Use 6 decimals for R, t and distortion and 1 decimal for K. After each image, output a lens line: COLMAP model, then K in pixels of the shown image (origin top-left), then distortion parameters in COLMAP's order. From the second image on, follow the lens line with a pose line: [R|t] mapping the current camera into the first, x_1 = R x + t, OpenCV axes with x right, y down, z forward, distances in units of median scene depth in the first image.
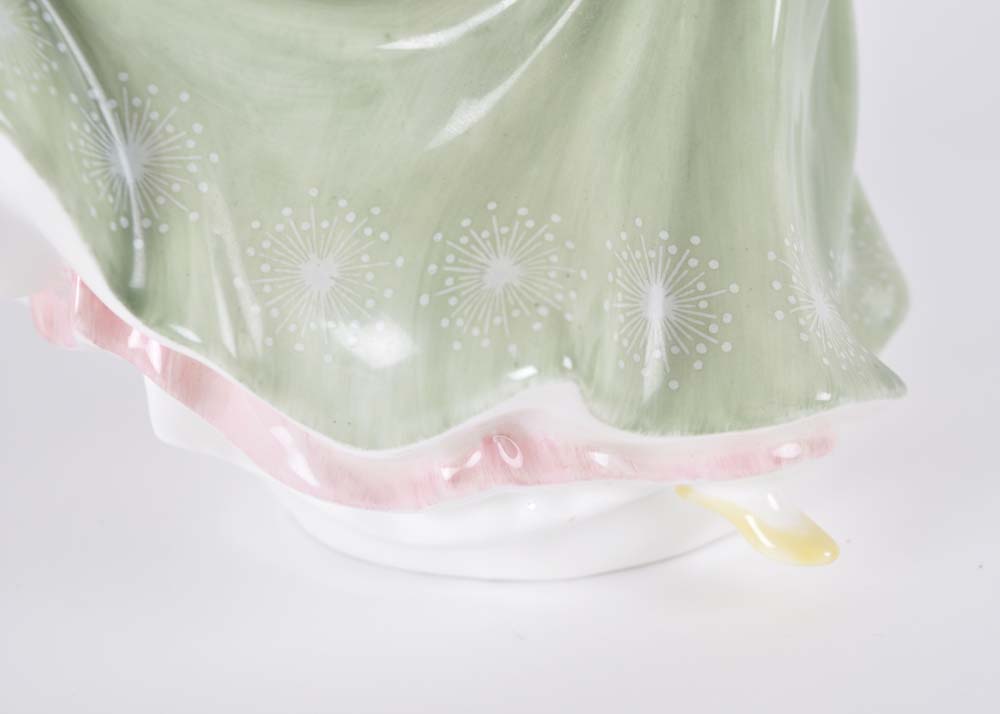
lens RADIAL K [[2412.5, 0, 502.9], [0, 2412.5, 353.5], [0, 0, 1]] dist [0.106656, 0.000000]
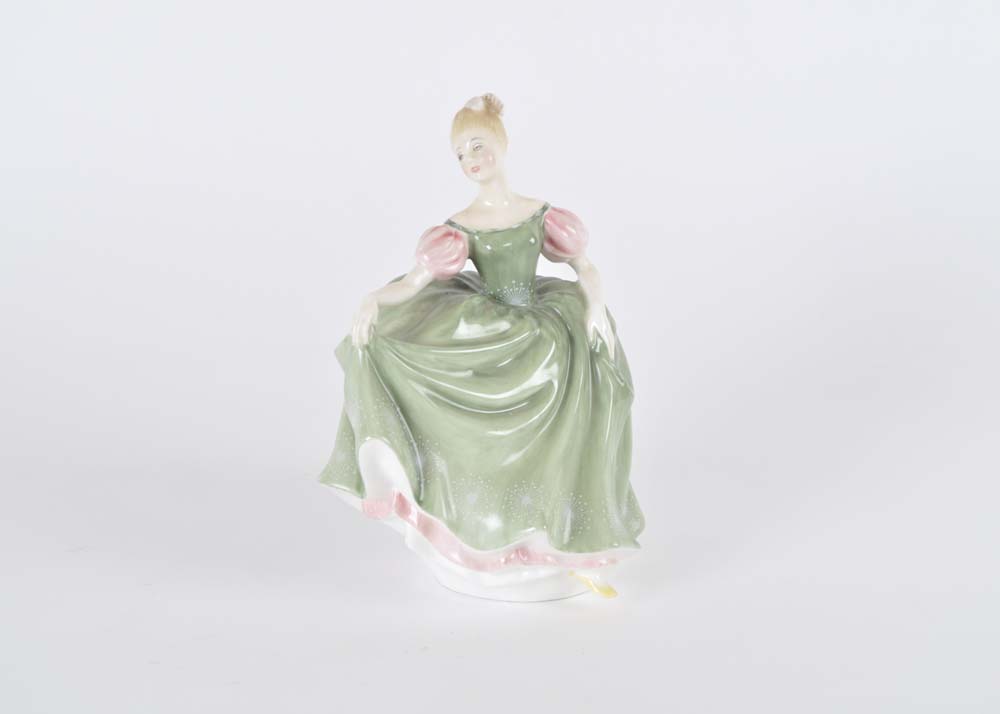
lens RADIAL K [[2412.5, 0, 502.9], [0, 2412.5, 358.3], [0, 0, 1]] dist [0.106656, 0.000000]
pose [[0.994058, 0.074264, 0.079589, -0.315369], [-0.063389, 0.989302, -0.131391, 0.215315], [-0.088495, 0.125565, 0.988131, -2.379691]]
